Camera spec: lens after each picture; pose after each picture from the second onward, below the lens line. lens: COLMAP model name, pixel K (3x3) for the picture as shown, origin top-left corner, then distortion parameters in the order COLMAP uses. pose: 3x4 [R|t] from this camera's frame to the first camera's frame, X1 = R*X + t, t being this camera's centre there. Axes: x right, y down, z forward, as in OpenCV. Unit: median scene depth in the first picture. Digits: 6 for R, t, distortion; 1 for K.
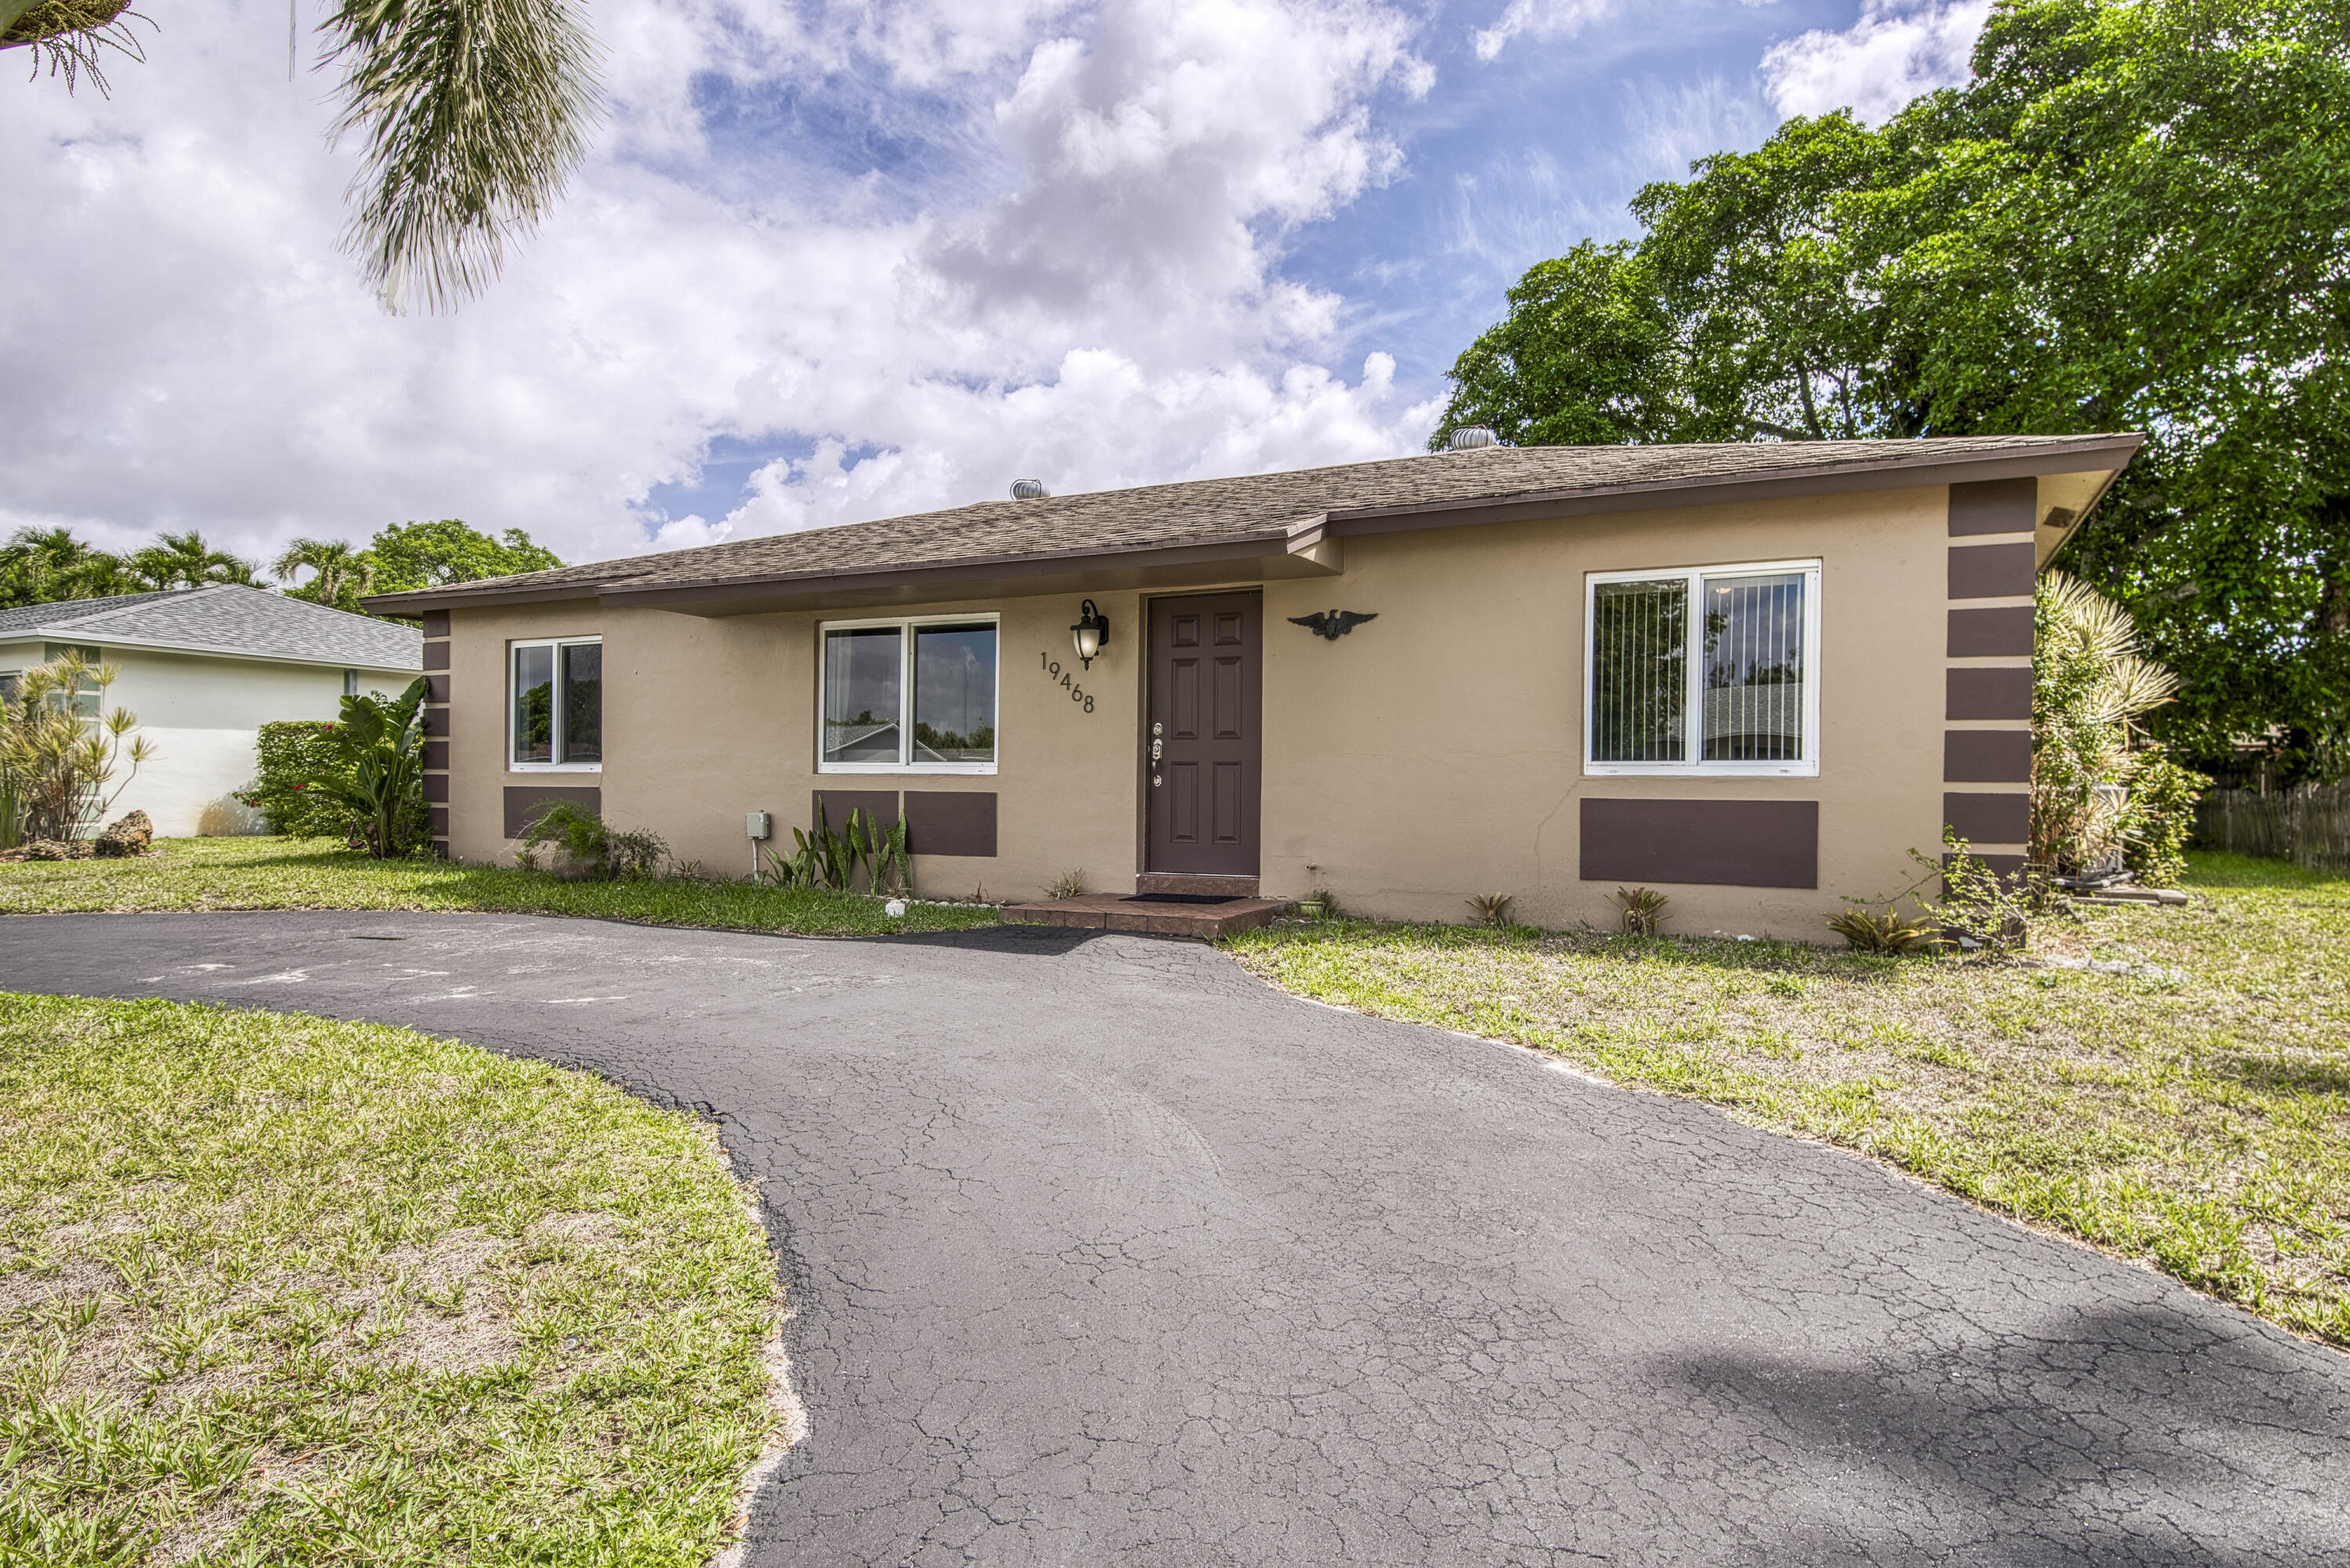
lens RADIAL K [[1107.7, 0, 1175.0], [0, 1107.7, 784.0], [0, 0, 1]] dist [-0.000016, -0.000005]
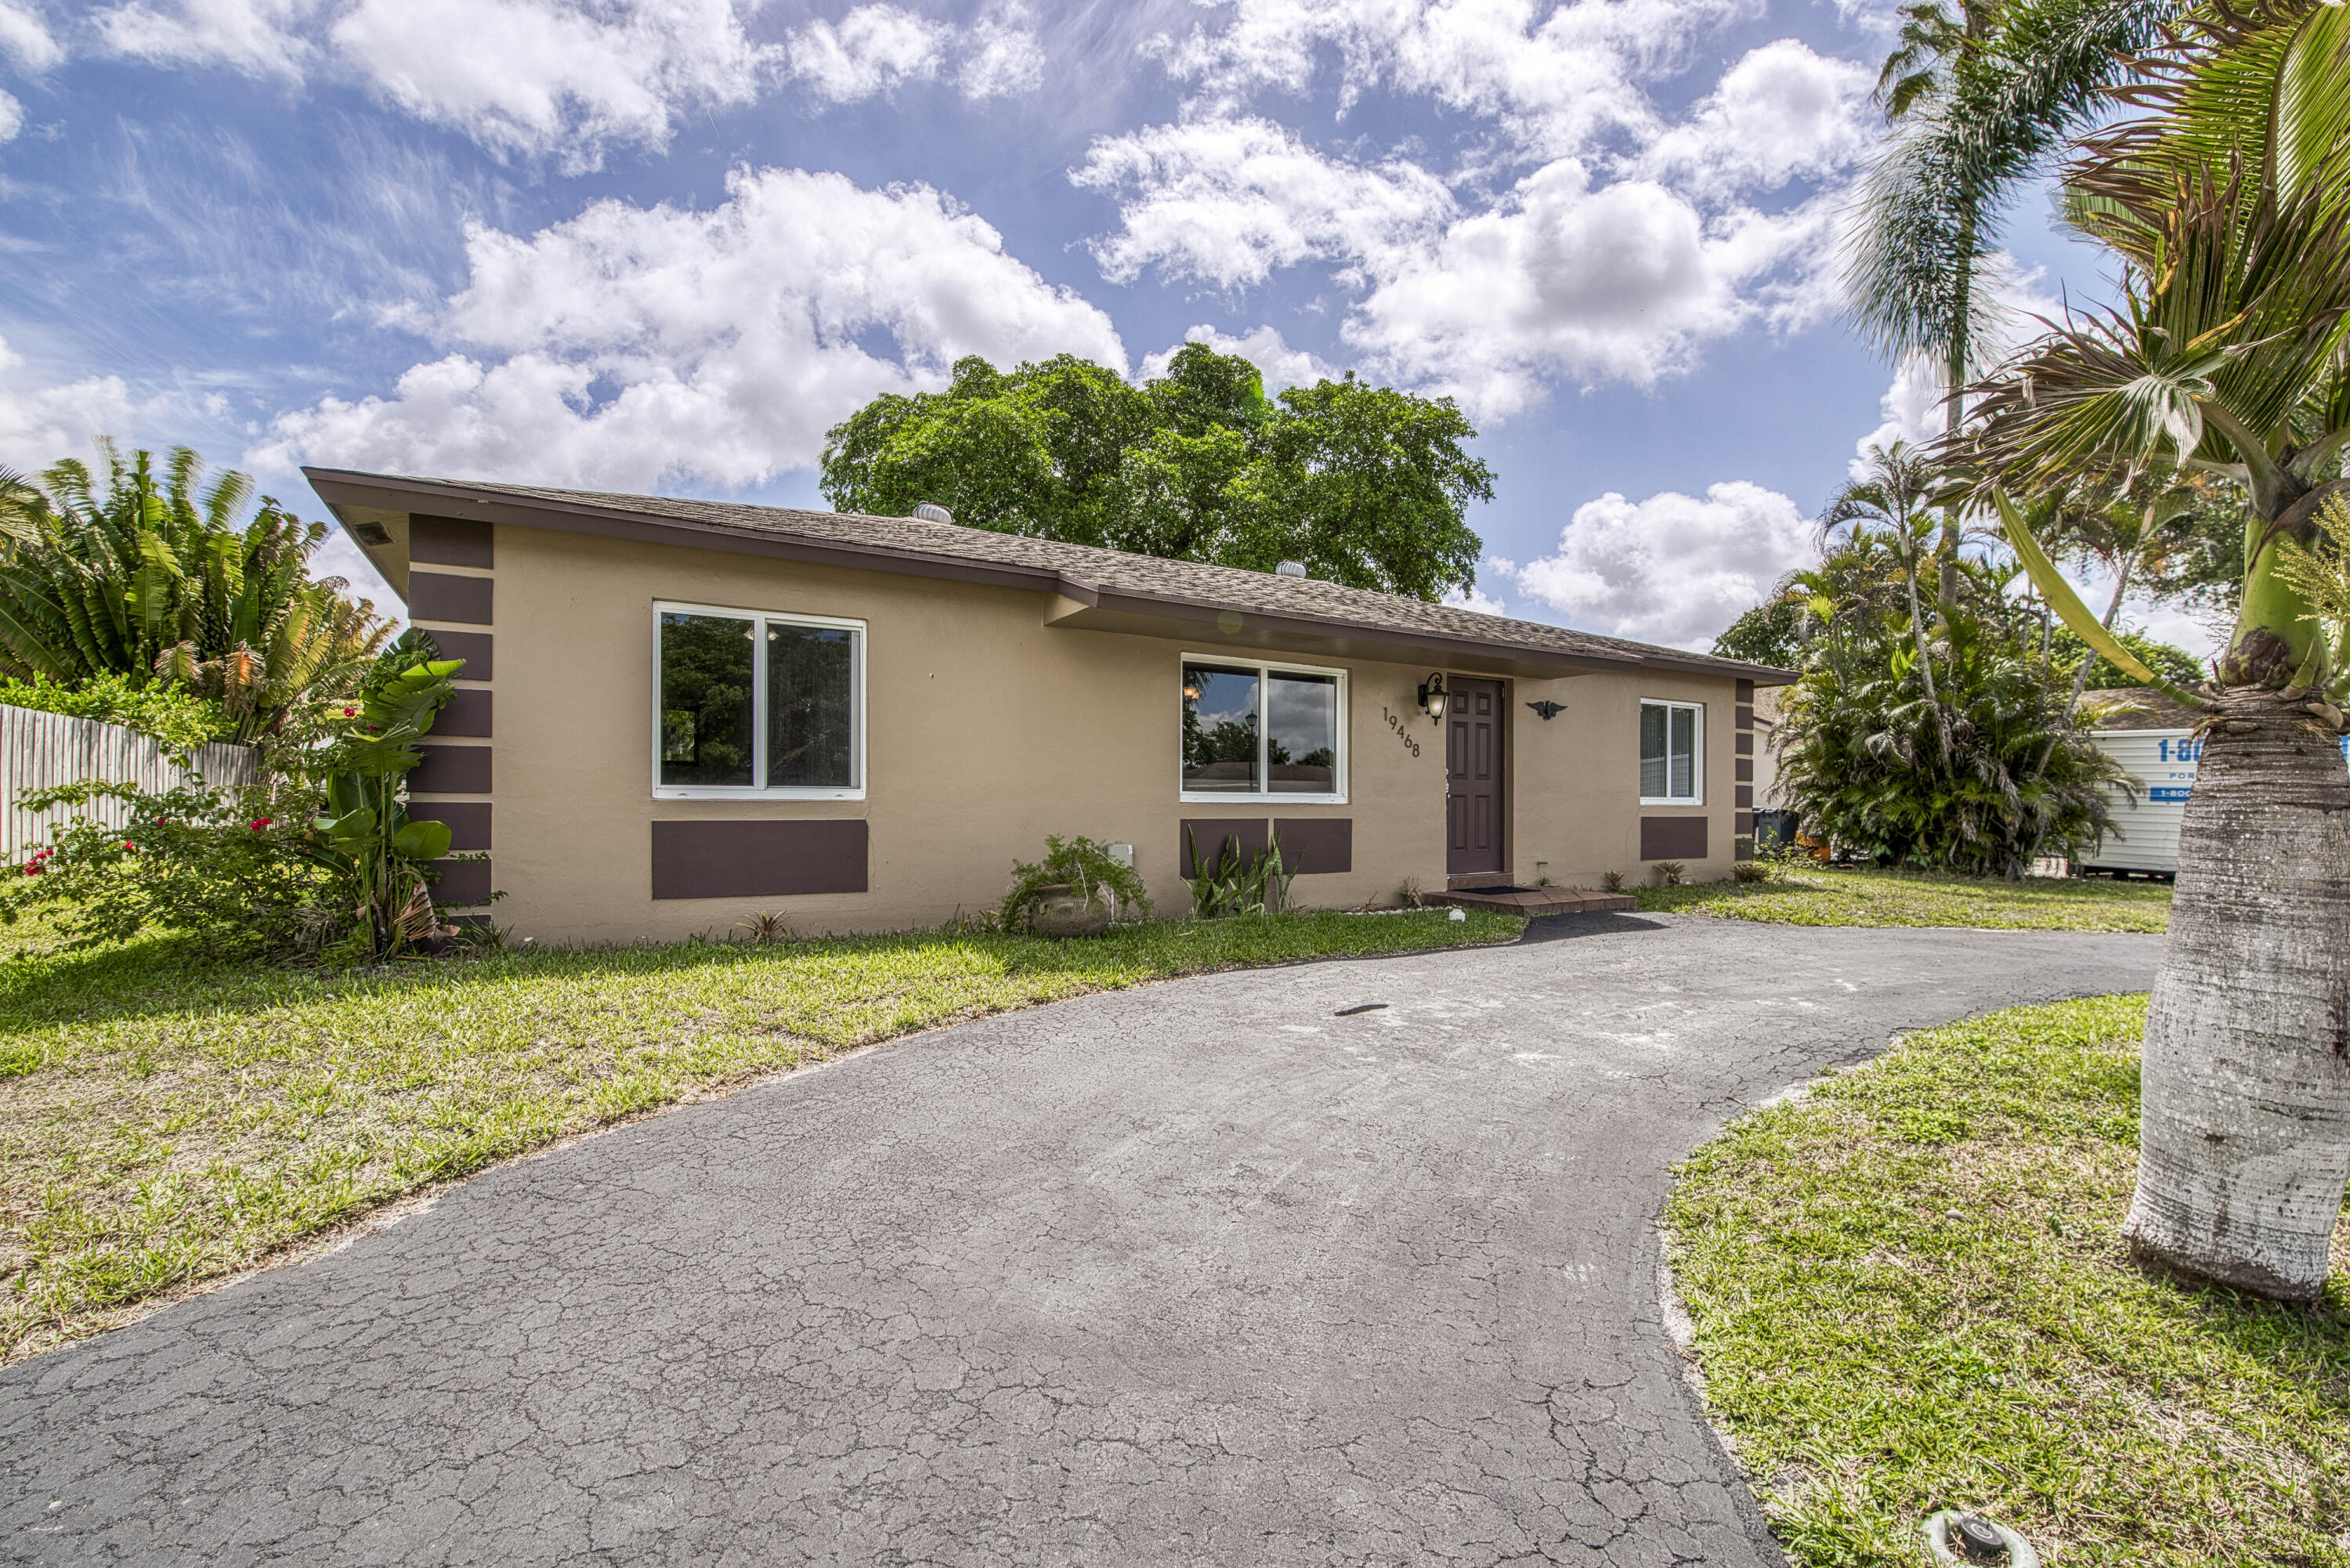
lens RADIAL K [[1009.0, 0, 1201.4], [0, 1009.0, 808.5], [0, 0, 1]] dist [-0.003200, -0.009961]
pose [[0.573459, -0.004910, 0.819220, -1.104033], [0.002599, 0.999988, 0.004174, -0.007877], [-0.819230, -0.000265, 0.573465, 0.473070]]
